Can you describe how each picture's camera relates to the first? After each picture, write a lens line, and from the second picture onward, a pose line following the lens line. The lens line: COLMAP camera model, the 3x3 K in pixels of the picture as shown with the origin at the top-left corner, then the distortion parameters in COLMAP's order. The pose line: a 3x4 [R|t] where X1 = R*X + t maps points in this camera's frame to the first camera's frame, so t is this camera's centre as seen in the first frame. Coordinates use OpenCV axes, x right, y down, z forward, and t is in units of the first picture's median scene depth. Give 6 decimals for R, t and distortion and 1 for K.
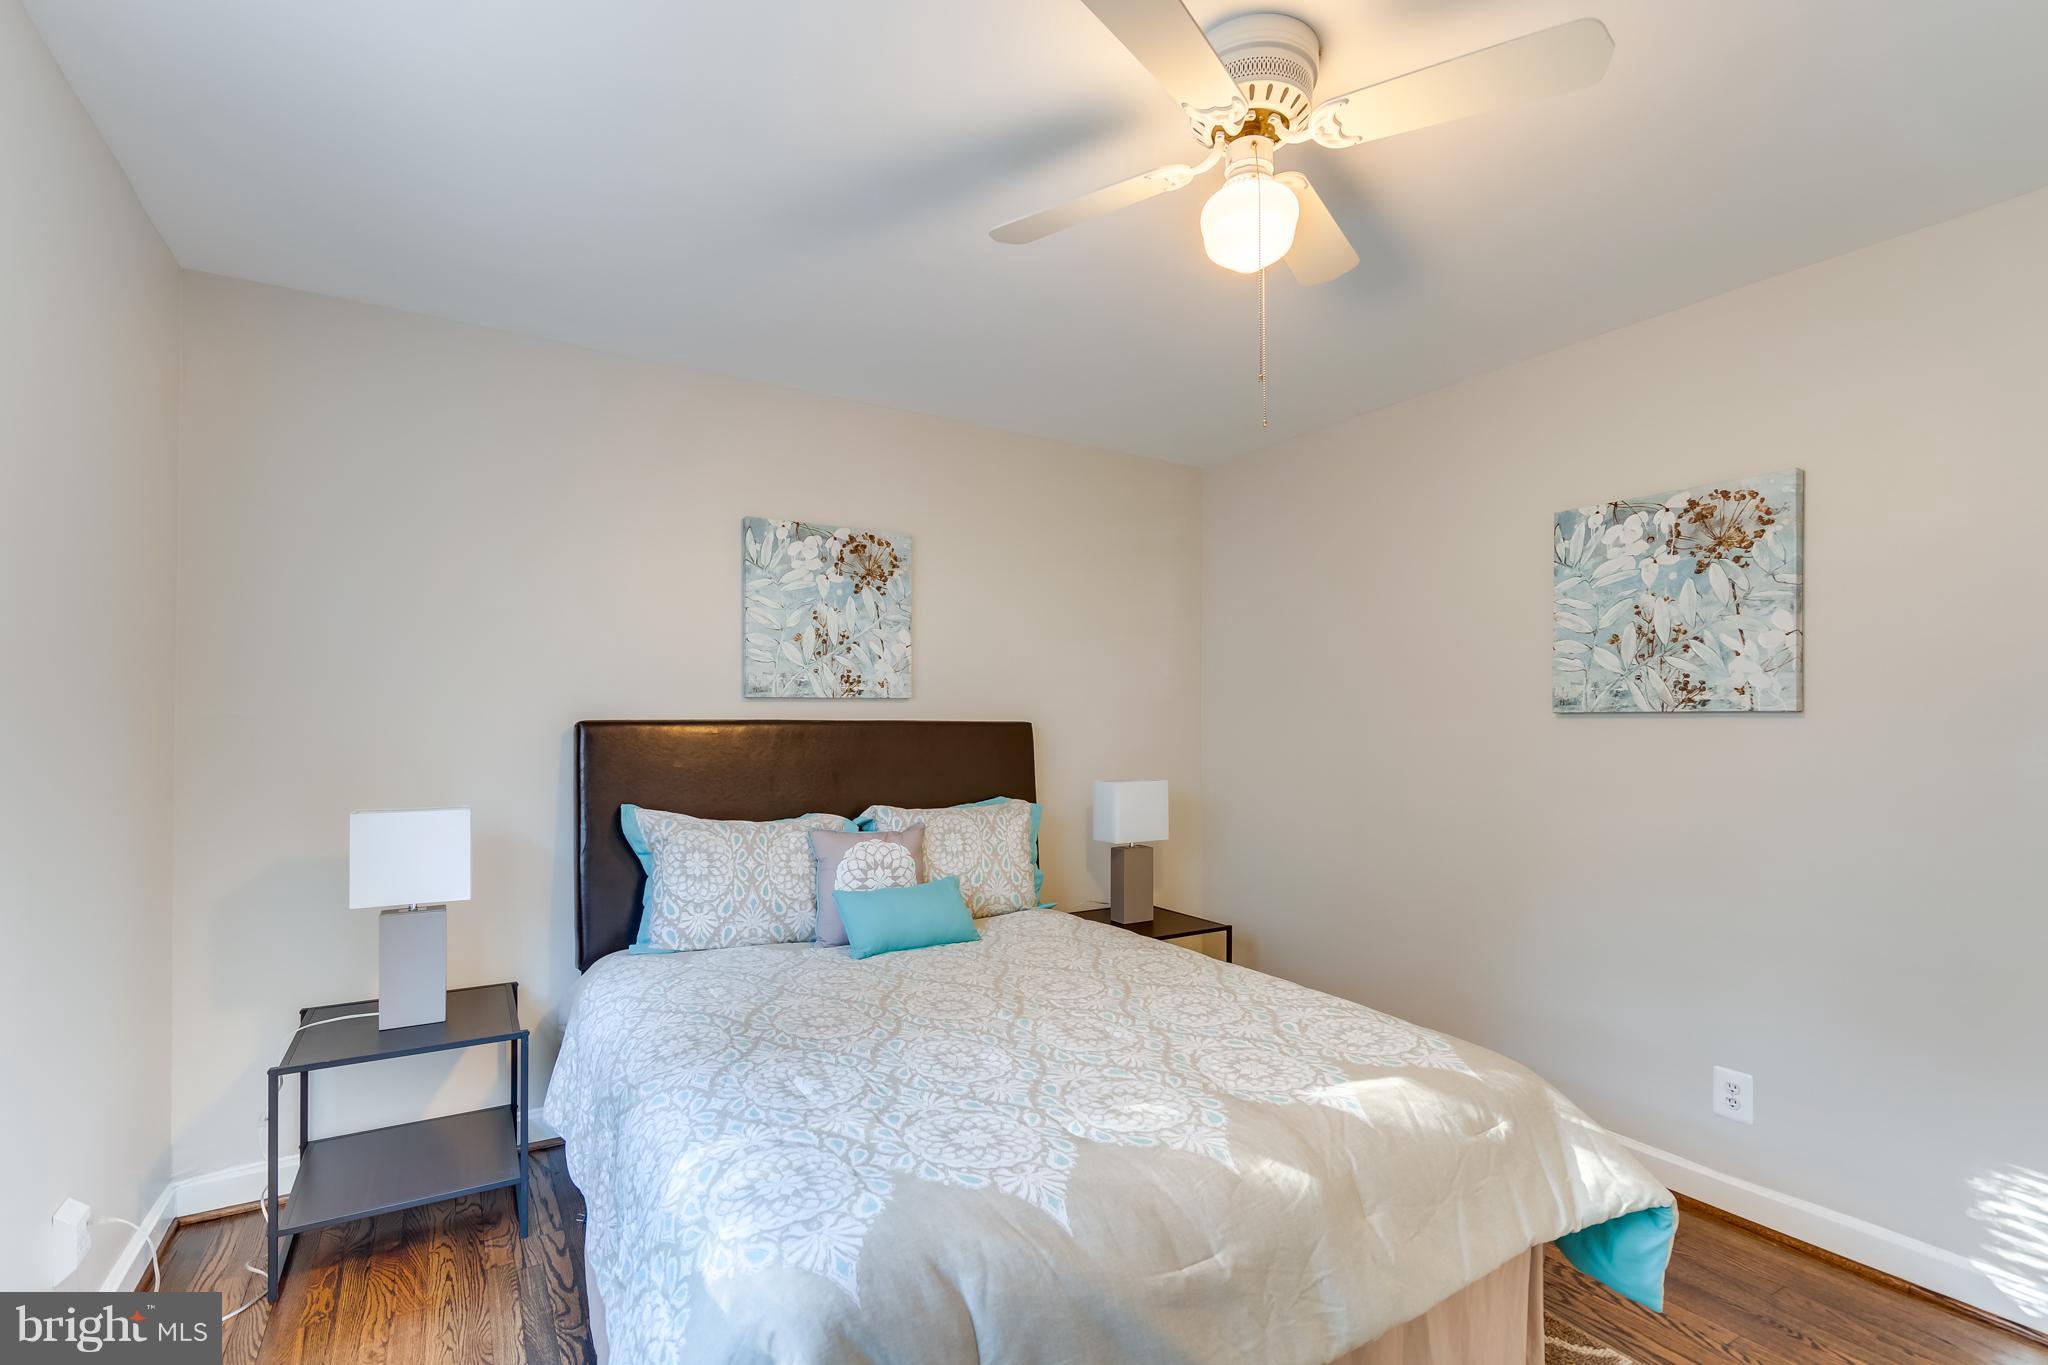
lens RADIAL K [[941.0, 0, 1016.0], [0, 941.0, 706.0], [0, 0, 1]] dist [-0.000613, 0.000744]
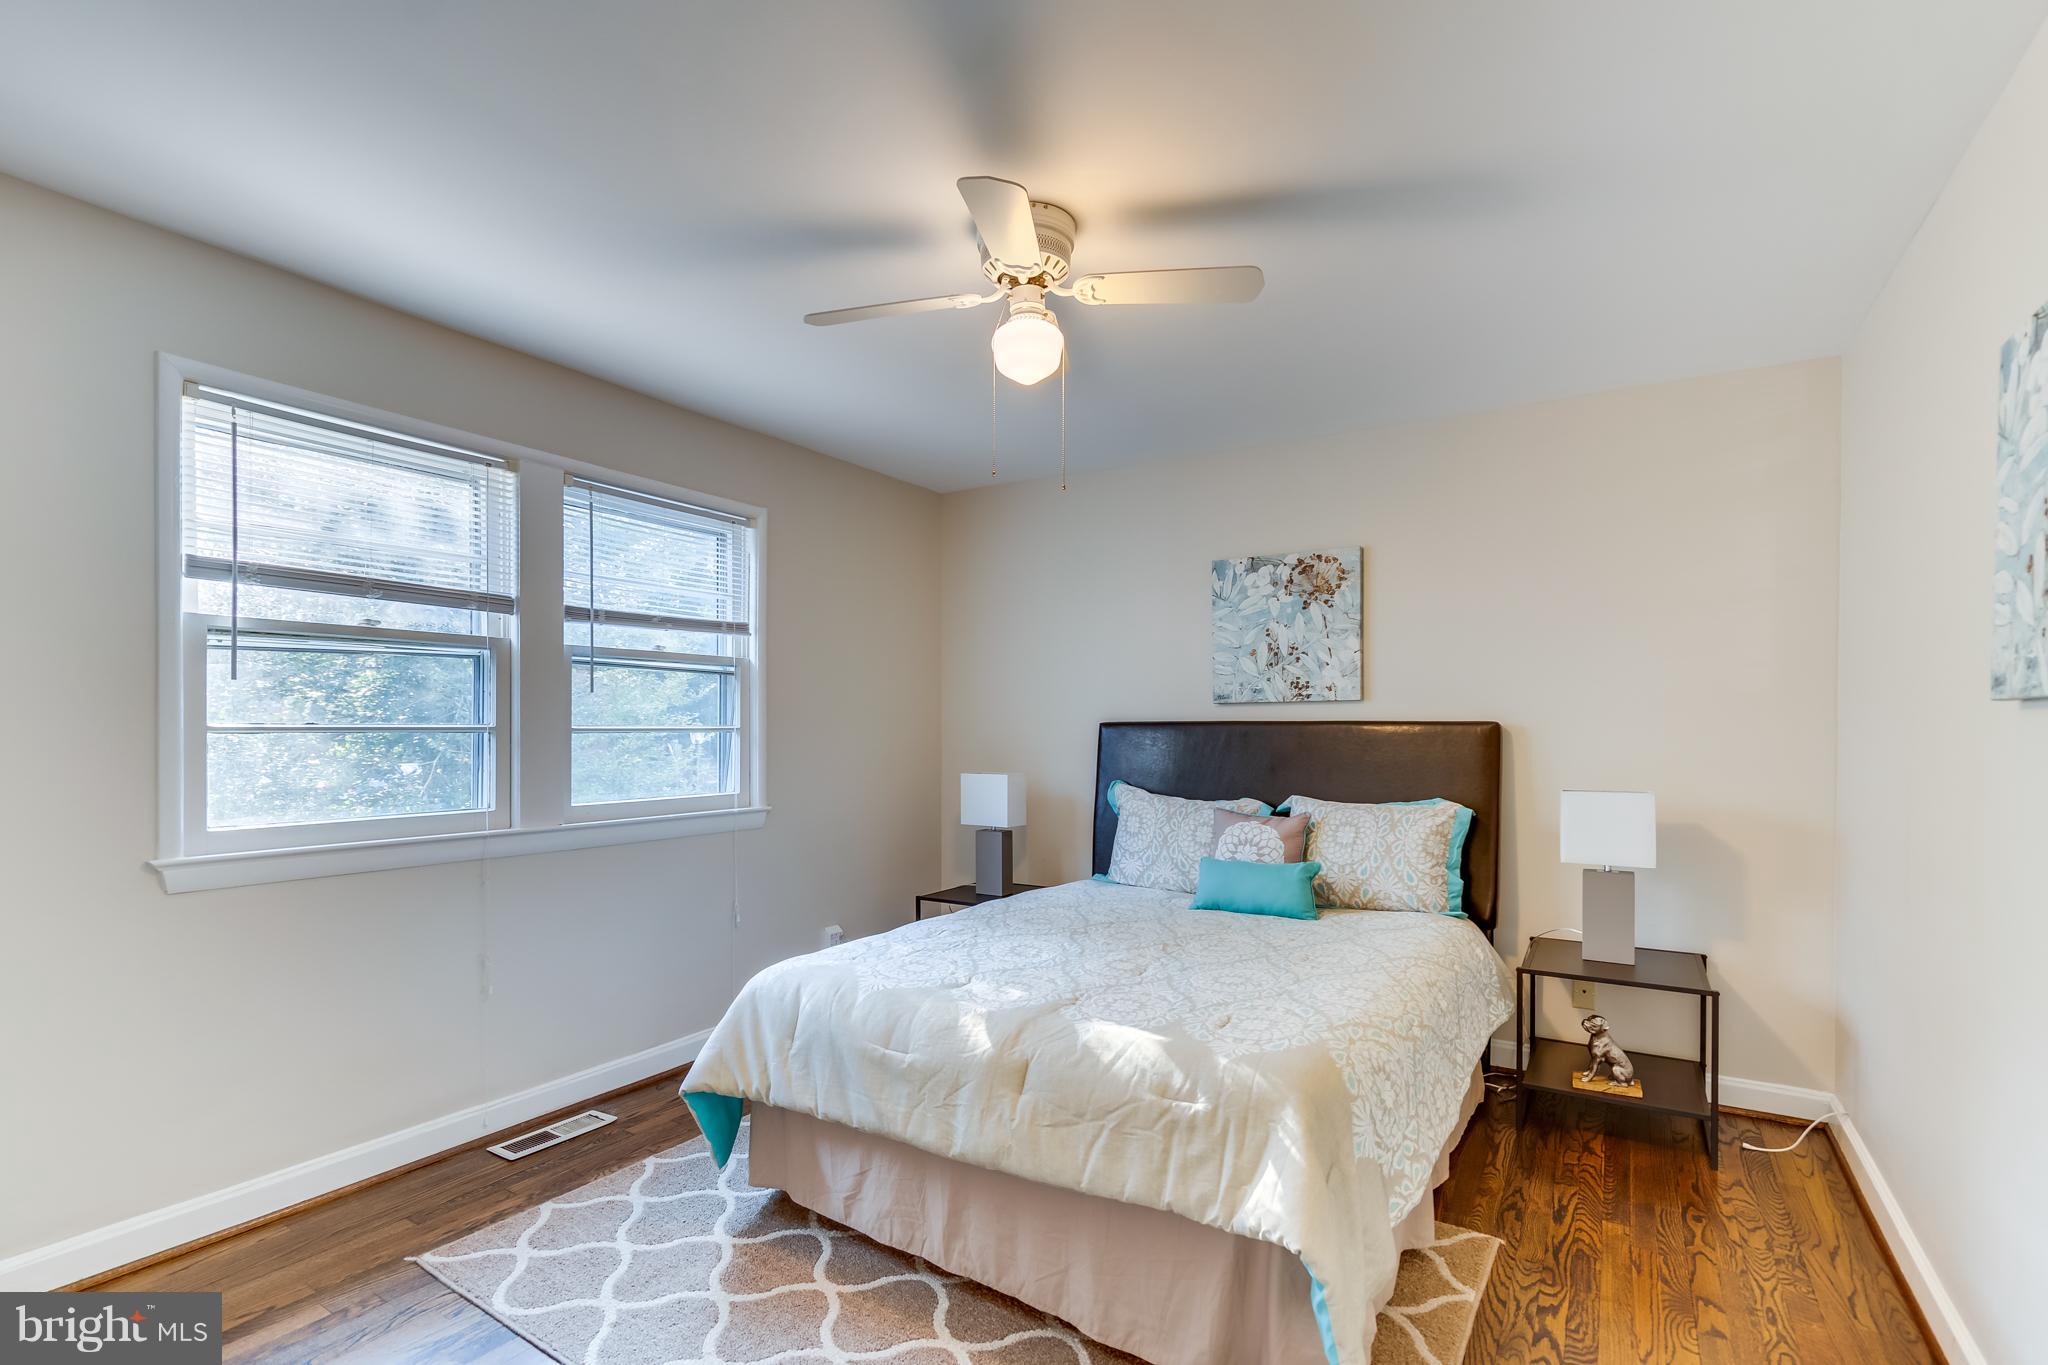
lens RADIAL K [[941.0, 0, 1016.0], [0, 941.0, 706.0], [0, 0, 1]] dist [-0.000613, 0.000744]
pose [[0.447316, -0.021498, -0.894117, 0.715578], [0.019198, 0.999712, -0.014432, 0.007240], [0.894170, -0.010710, 0.447600, 0.186194]]
